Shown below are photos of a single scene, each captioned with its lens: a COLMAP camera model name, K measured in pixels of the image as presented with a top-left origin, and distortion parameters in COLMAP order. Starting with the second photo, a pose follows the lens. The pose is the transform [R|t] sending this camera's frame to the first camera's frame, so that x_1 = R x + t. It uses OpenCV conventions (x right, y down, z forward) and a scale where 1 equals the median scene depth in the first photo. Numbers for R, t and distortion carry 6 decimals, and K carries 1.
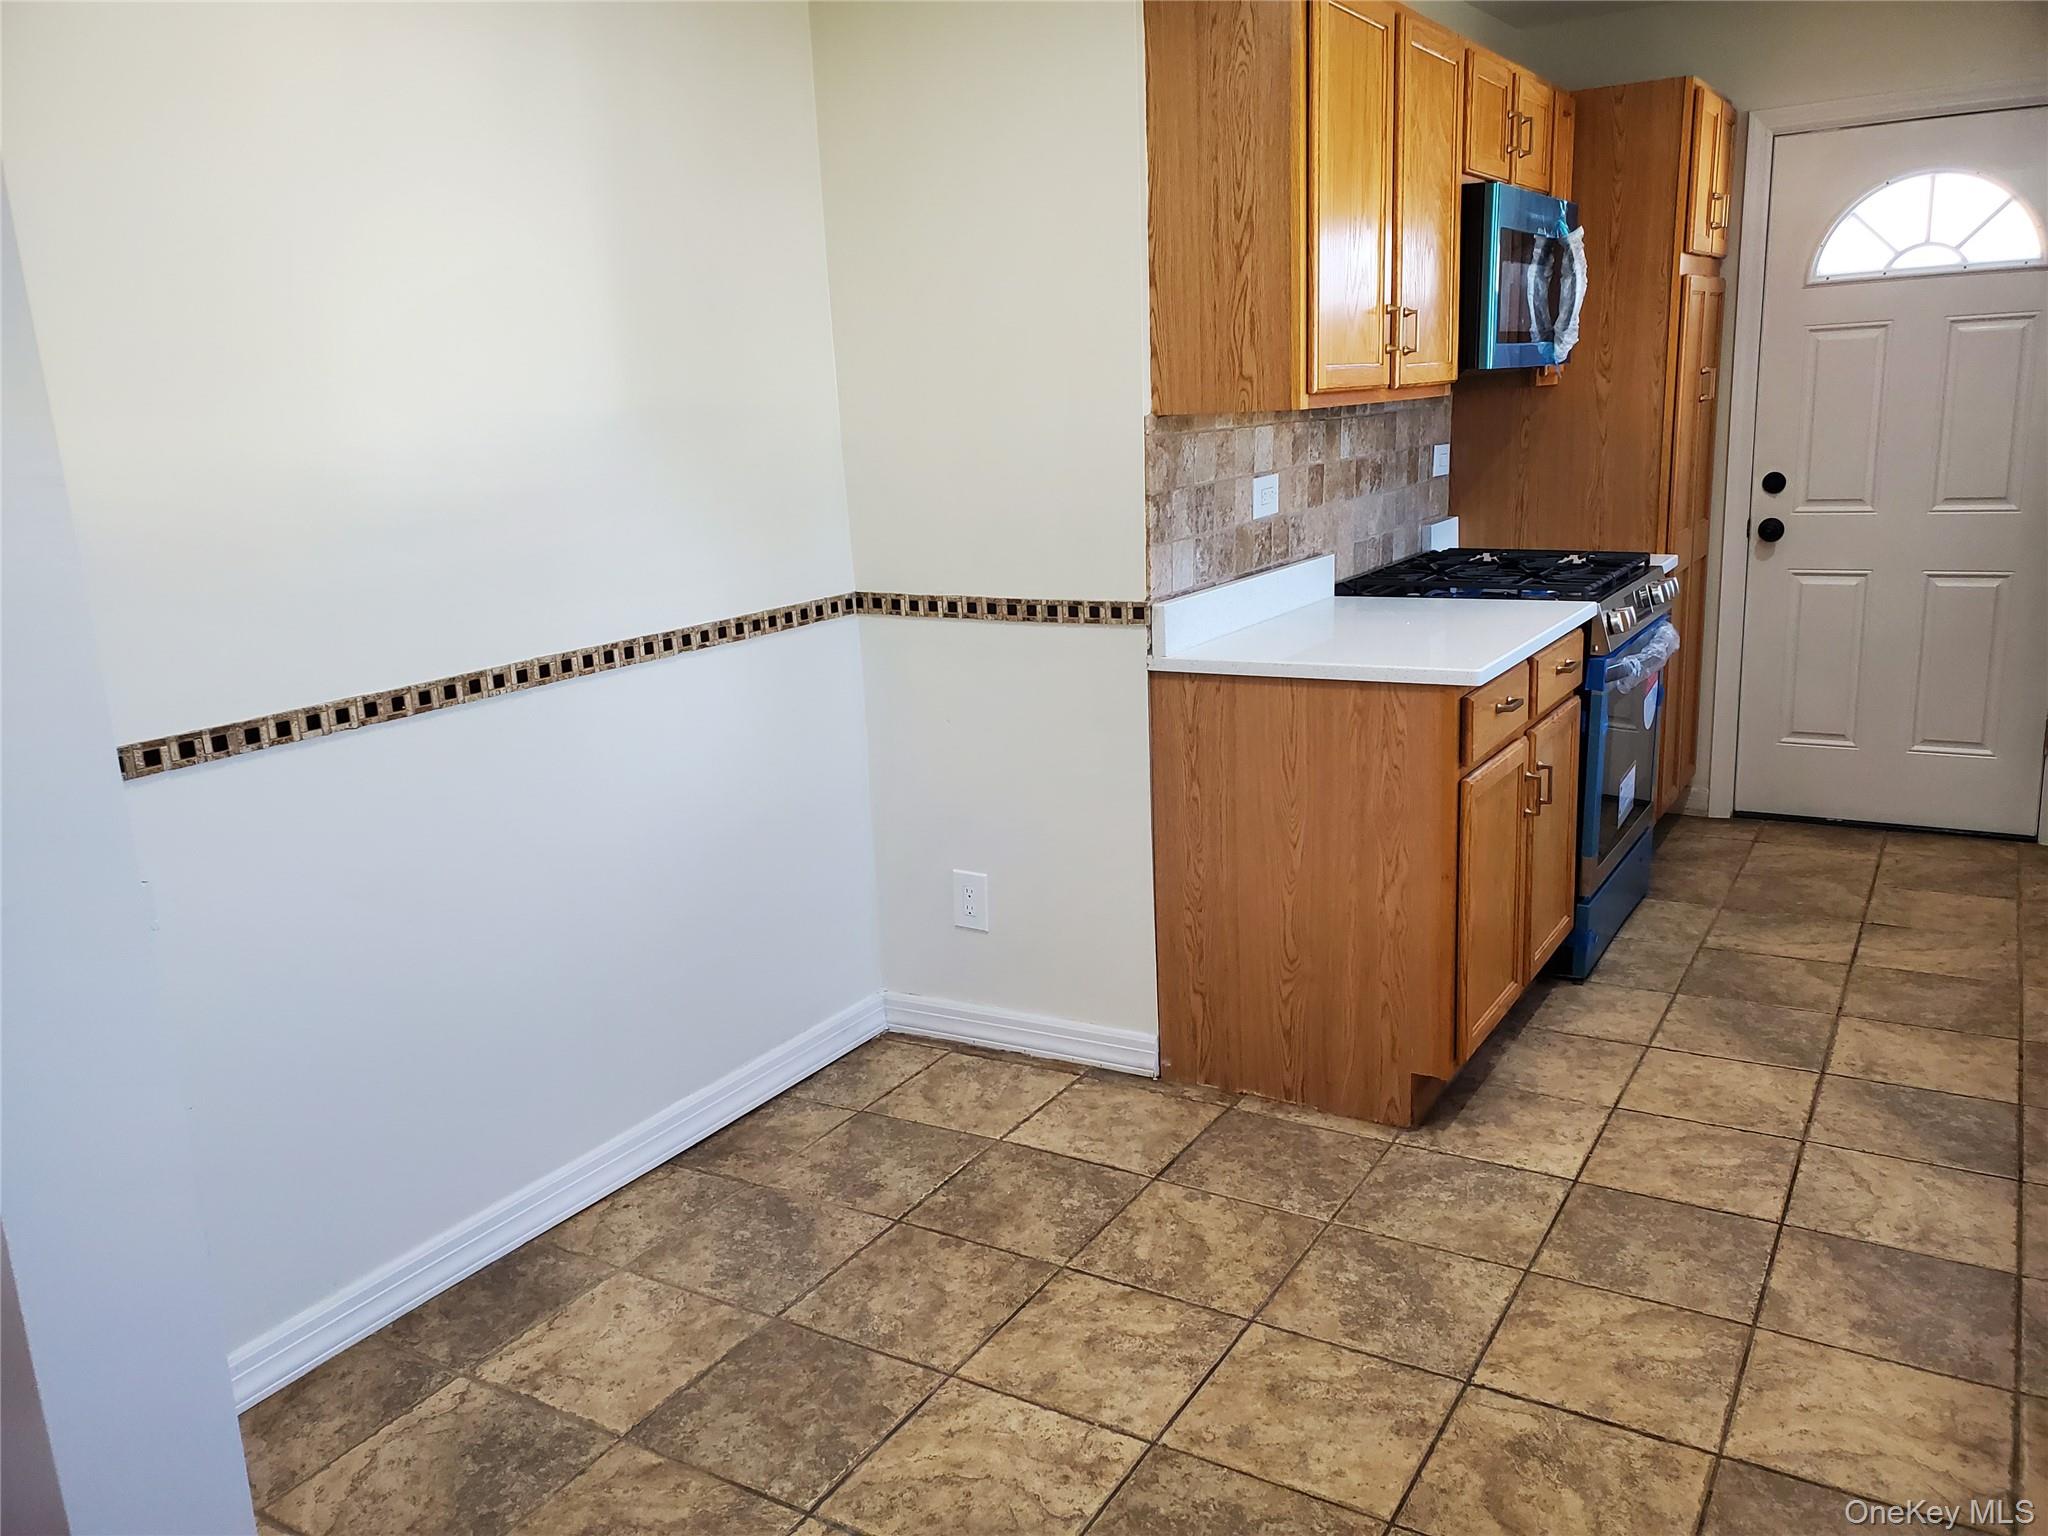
lens RADIAL K [[1669.1, 0, 1018.7], [0, 1669.1, 761.4], [0, 0, 1]] dist [0.071211, 0.004306]
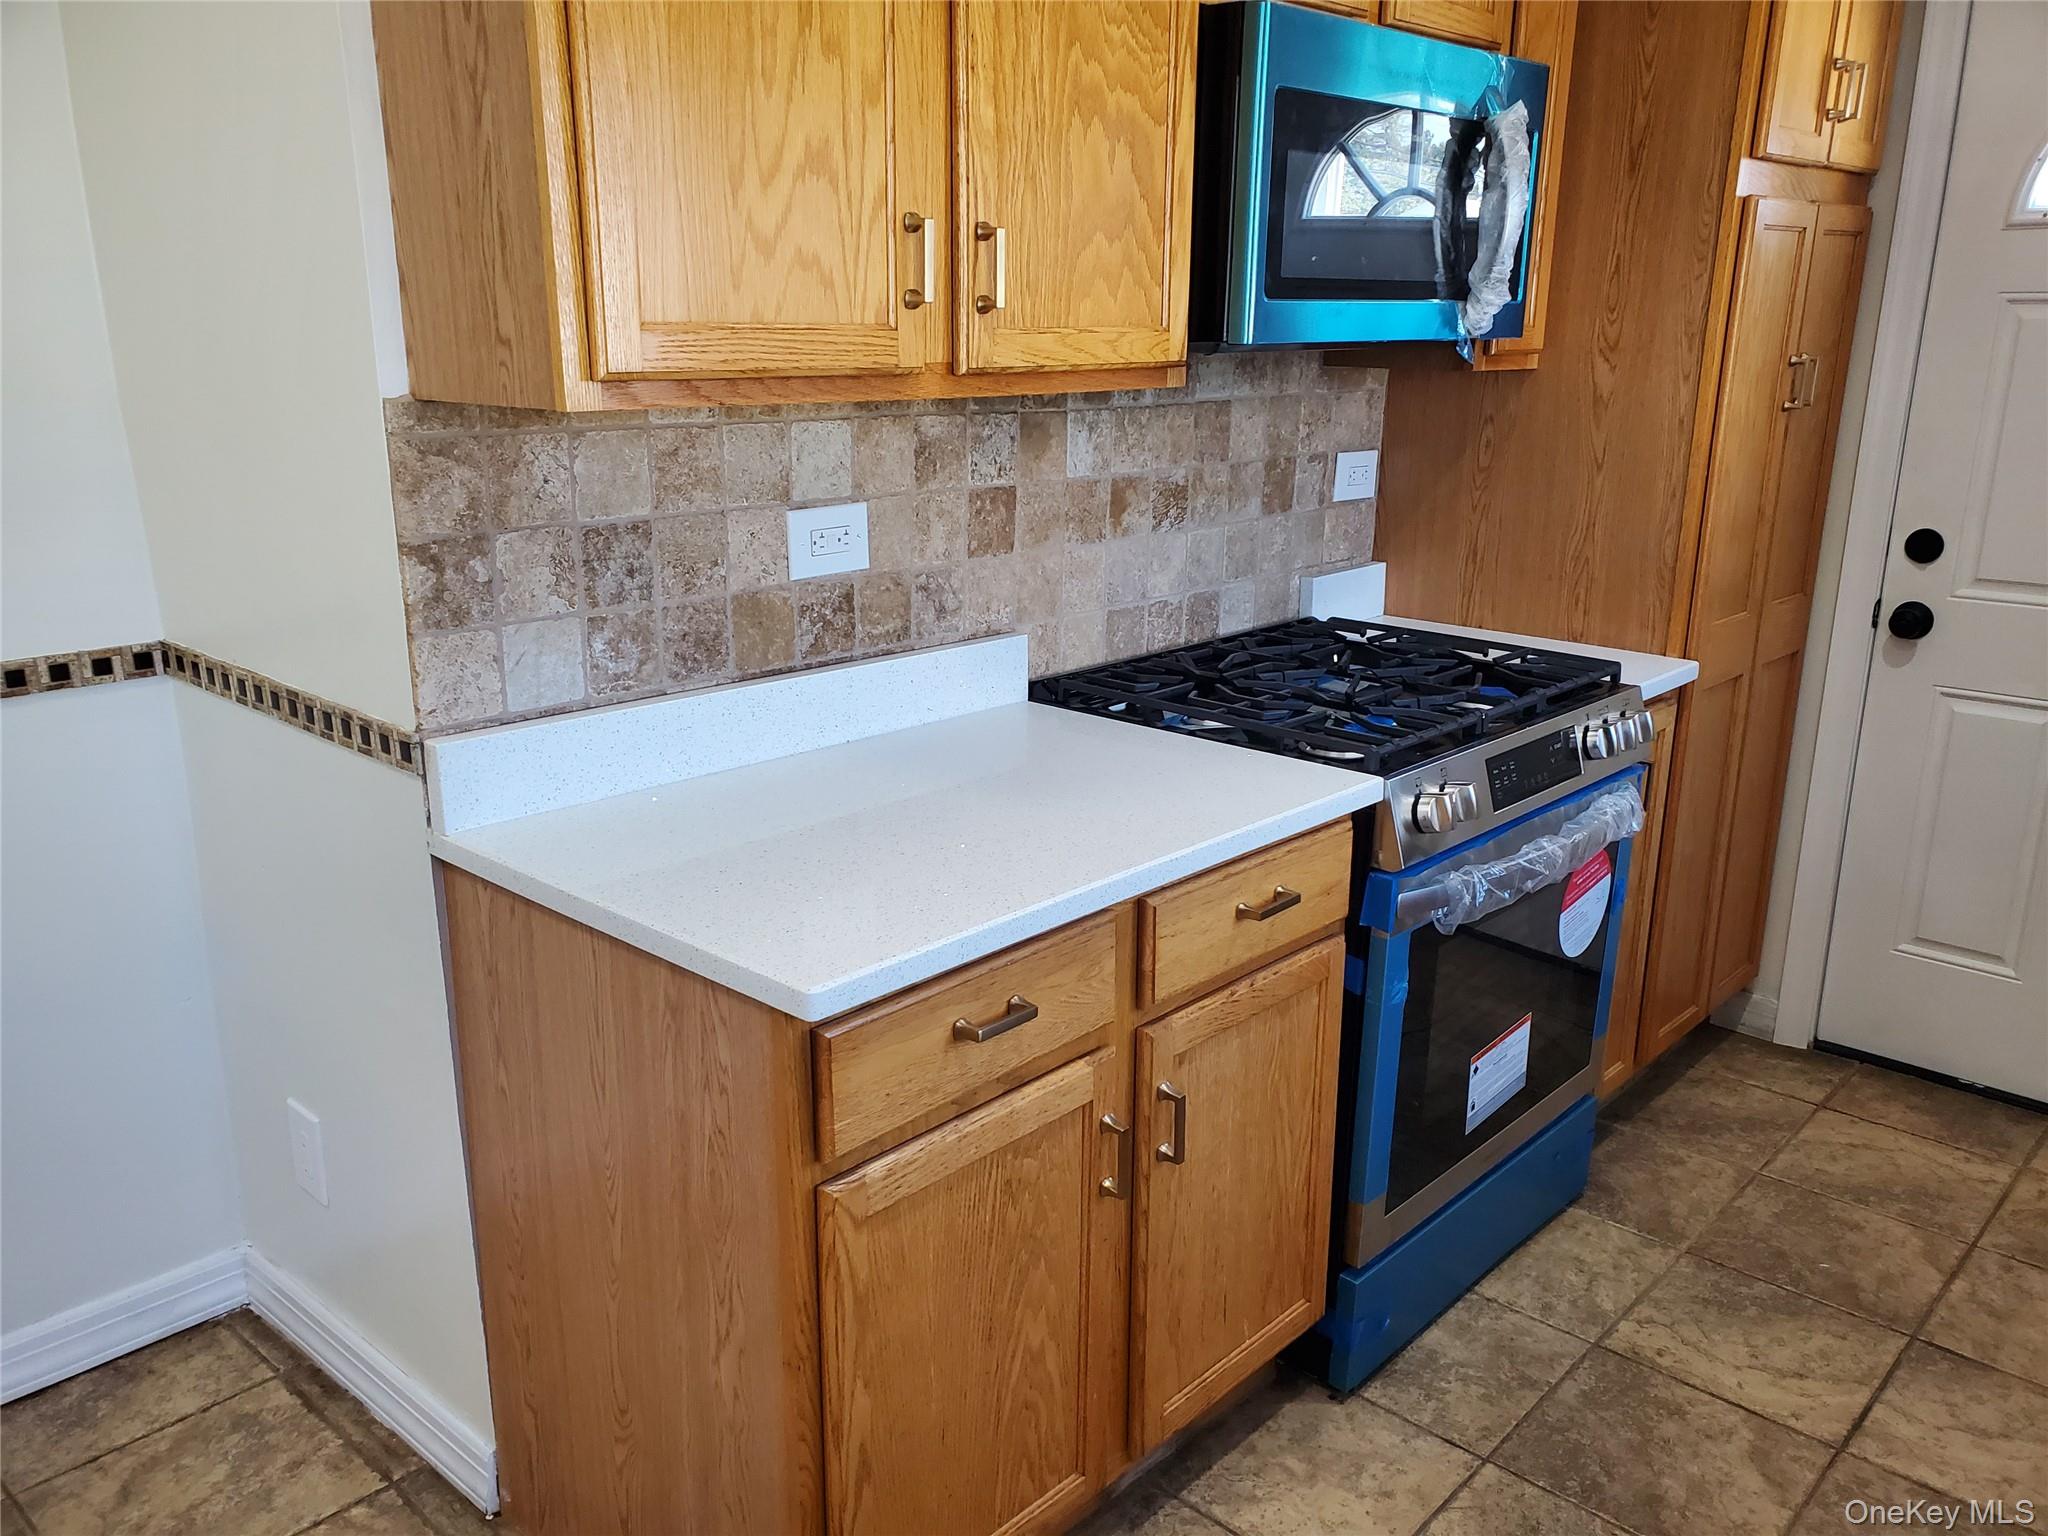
lens RADIAL K [[1606.8, 0, 1024.0], [0, 1606.8, 768.0], [0, 0, 1]] dist [0.048000, -0.008779]
pose [[0.973732, 0.103002, -0.203067, 0.376296], [-0.091275, 0.993615, 0.066315, -0.137477], [0.208601, -0.046038, 0.976917, 0.510925]]
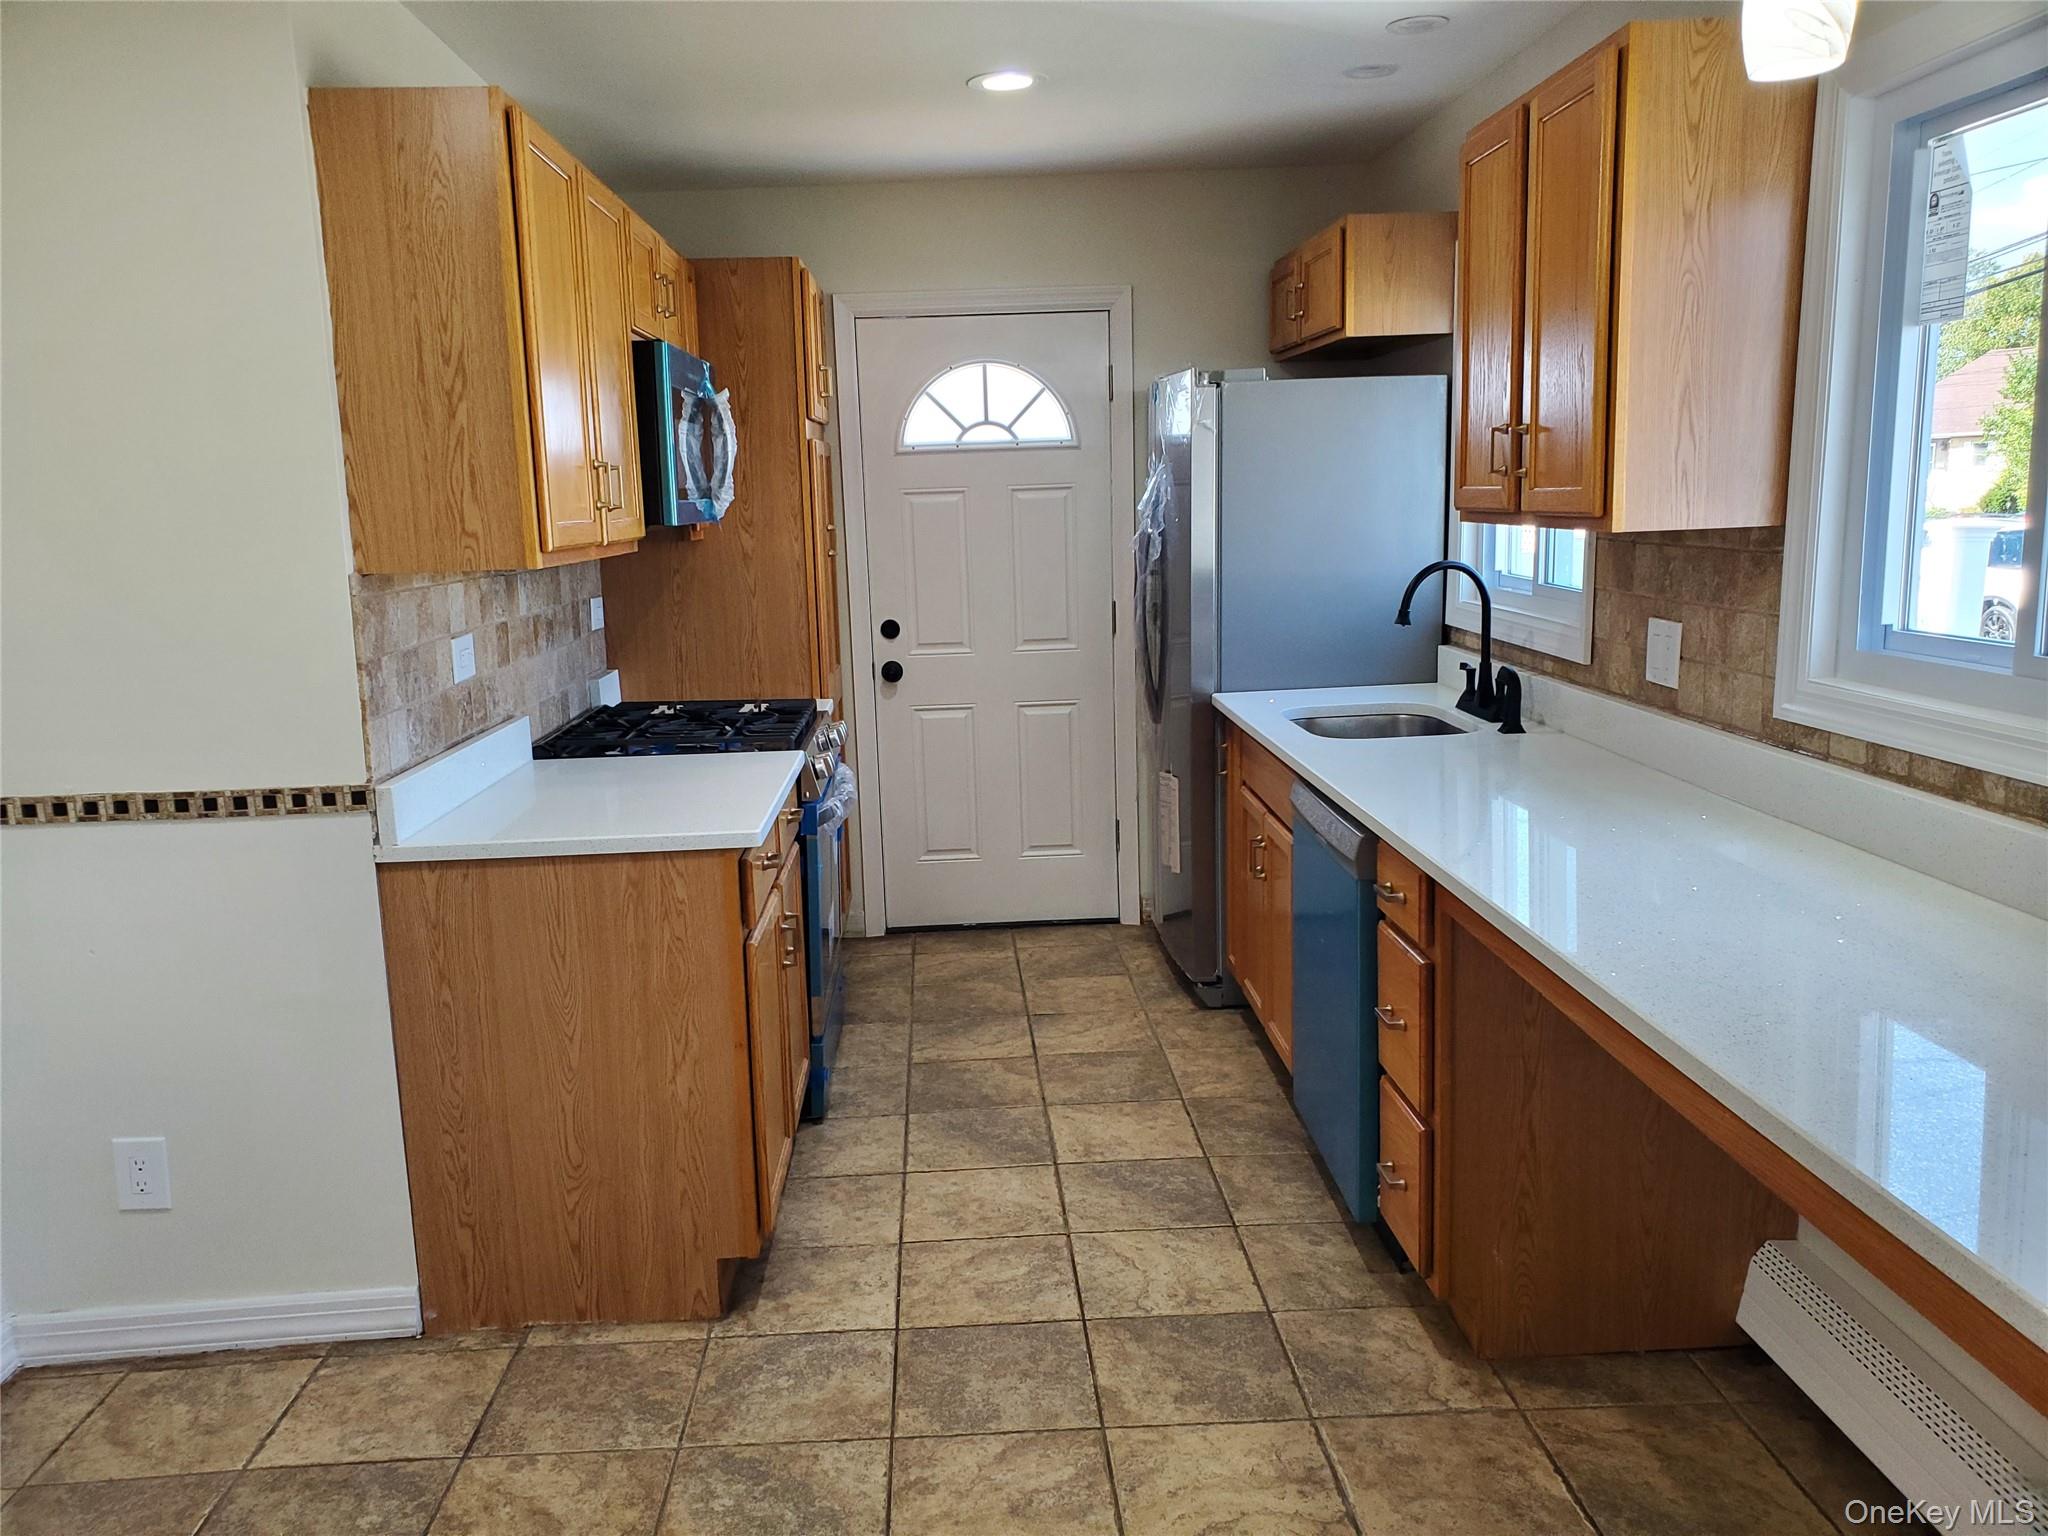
lens RADIAL K [[1666.2, 0, 1012.9], [0, 1666.2, 781.0], [0, 0, 1]] dist [0.050719, 0.002282]
pose [[0.839719, -0.080614, 0.537004, -0.108815], [0.117822, 0.992409, -0.035260, -0.027969], [-0.530085, 0.092880, 0.842842, 0.087016]]
